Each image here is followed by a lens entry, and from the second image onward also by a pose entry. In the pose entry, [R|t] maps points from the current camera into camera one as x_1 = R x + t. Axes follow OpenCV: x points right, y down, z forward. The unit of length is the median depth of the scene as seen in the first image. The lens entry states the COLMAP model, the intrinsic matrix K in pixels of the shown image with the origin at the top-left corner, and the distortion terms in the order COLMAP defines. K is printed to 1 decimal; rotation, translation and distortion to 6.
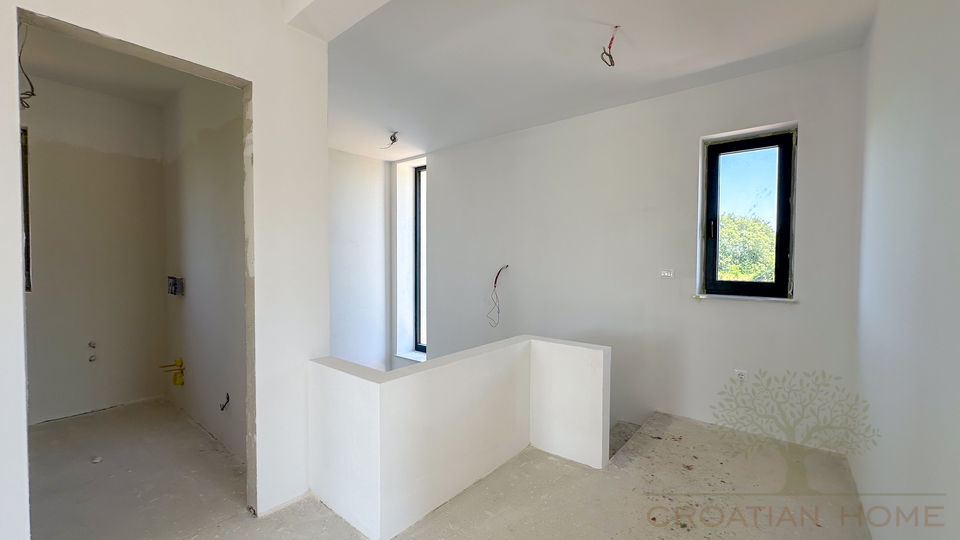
lens RADIAL K [[384.7, 0, 480.3], [0, 384.7, 270.5], [0, 0, 1]] dist [-0.003764, 0.002993]
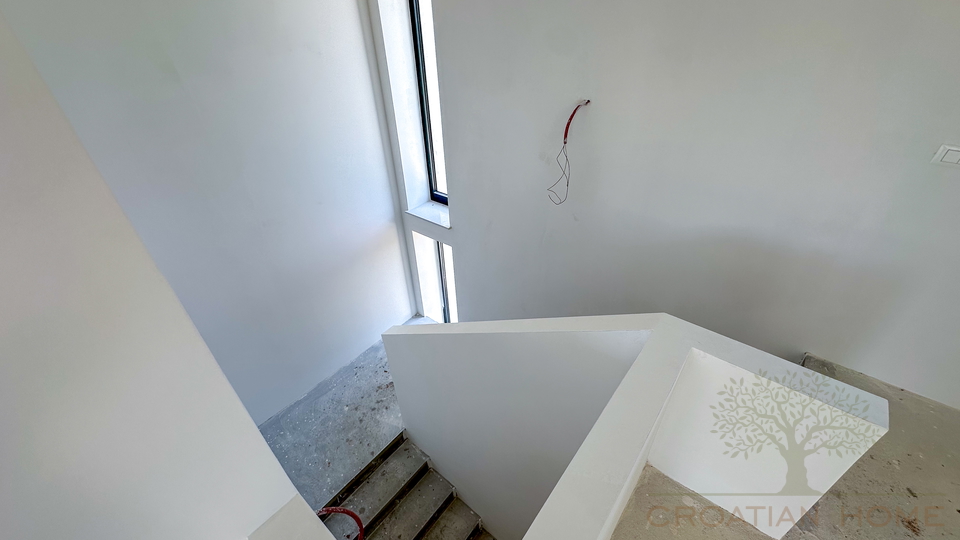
lens RADIAL K [[384.7, 0, 482.4], [0, 384.7, 263.0], [0, 0, 1]] dist [-0.003764, 0.002993]
pose [[0.999421, -0.031949, -0.011666, -0.071059], [0.033092, 0.834122, 0.550586, -0.107966], [-0.007859, -0.550654, 0.834697, 0.331274]]
